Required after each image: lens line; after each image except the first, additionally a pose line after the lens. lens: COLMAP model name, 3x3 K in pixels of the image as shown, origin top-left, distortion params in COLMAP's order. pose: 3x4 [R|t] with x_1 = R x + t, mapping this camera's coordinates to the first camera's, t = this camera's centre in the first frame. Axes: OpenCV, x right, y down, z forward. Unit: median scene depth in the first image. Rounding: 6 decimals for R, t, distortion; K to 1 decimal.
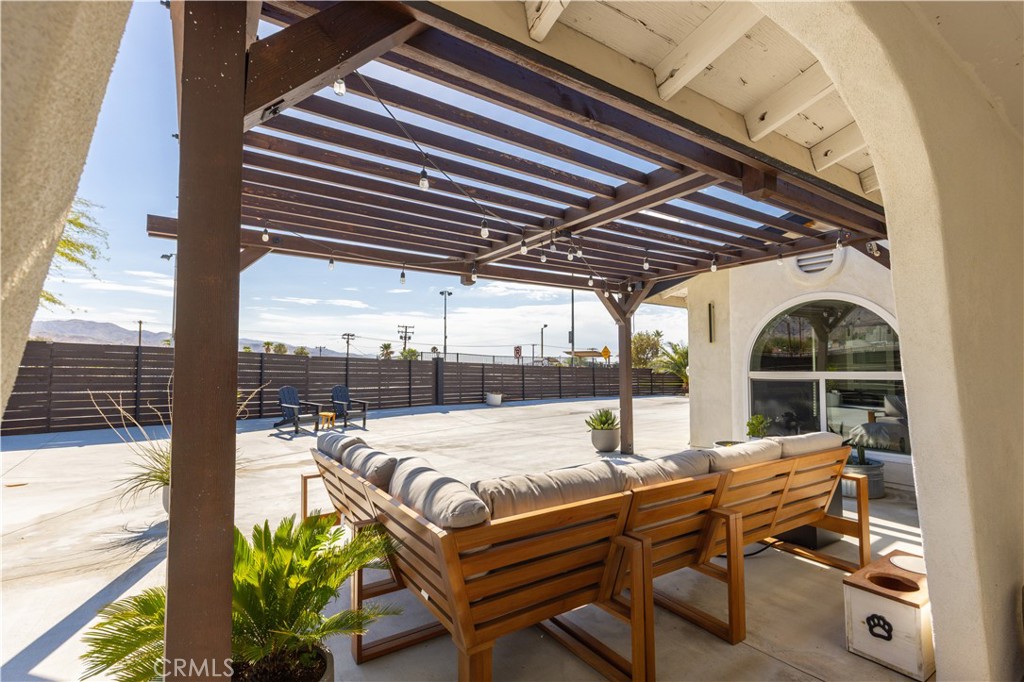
lens RADIAL K [[475.5, 0, 512.0], [0, 475.5, 350.3], [0, 0, 1]] dist [0.000698, -0.000080]
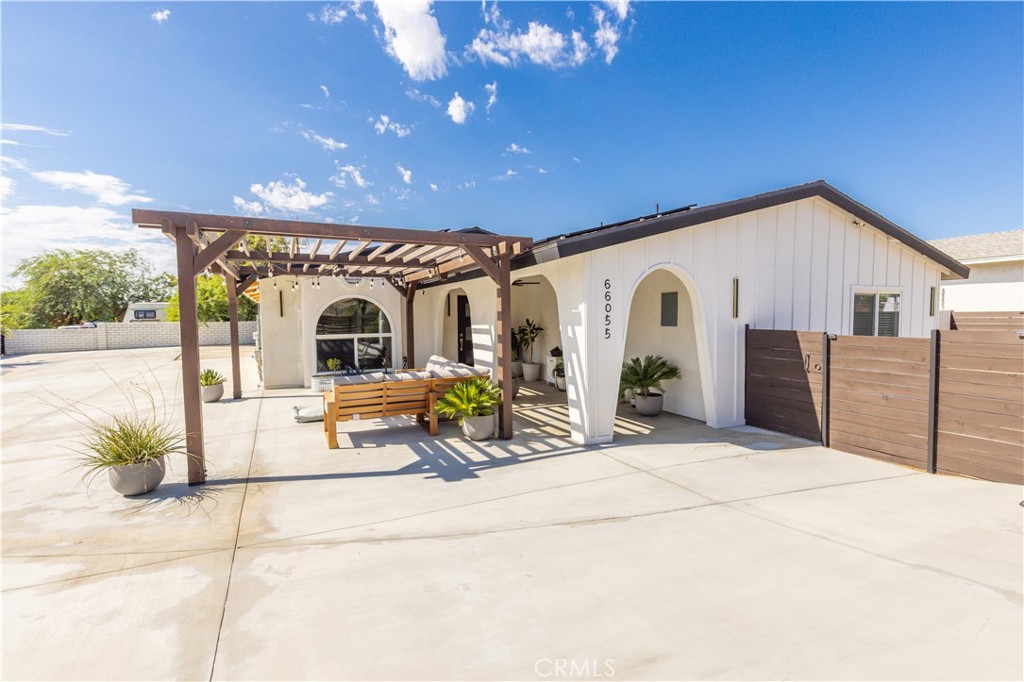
lens RADIAL K [[494.8, 0, 523.7], [0, 494.8, 341.5], [0, 0, 1]] dist [-0.001158, -0.000486]
pose [[0.138445, -0.050414, 0.989086, -1.515510], [-0.027400, 0.998126, 0.054710, -0.065240], [-0.989991, -0.034675, 0.136804, 0.008202]]
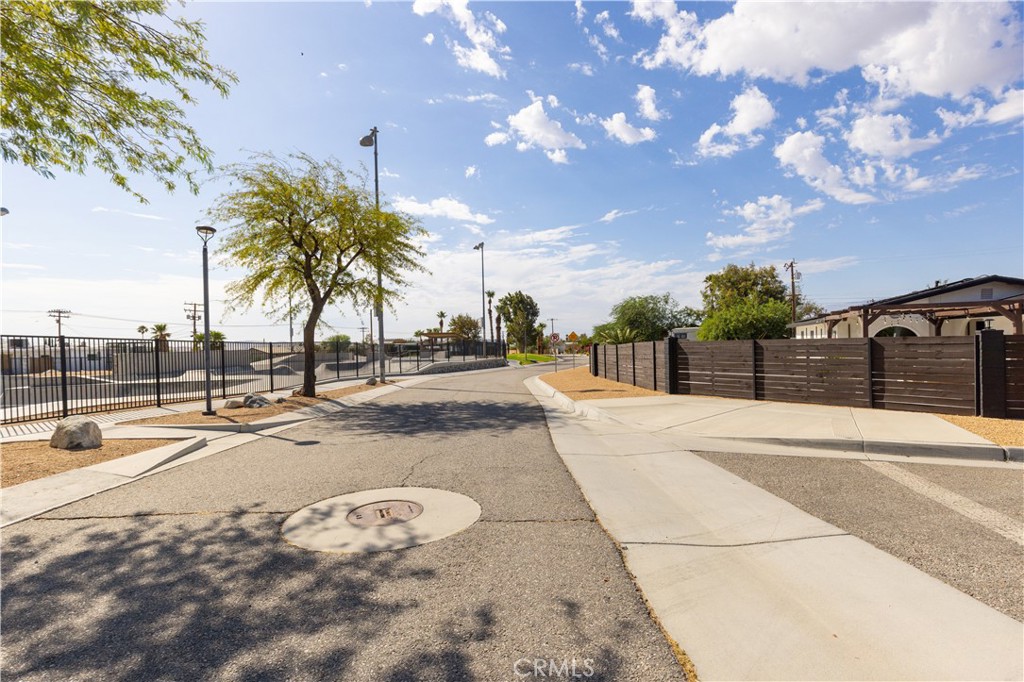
lens RADIAL K [[489.9, 0, 515.1], [0, 489.9, 347.8], [0, 0, 1]] dist [-0.002397, -0.000802]
pose [[0.837269, -0.026095, 0.546169, -4.098380], [0.003799, 0.999114, 0.041912, -0.127202], [-0.546779, -0.033017, 0.836626, -0.514617]]
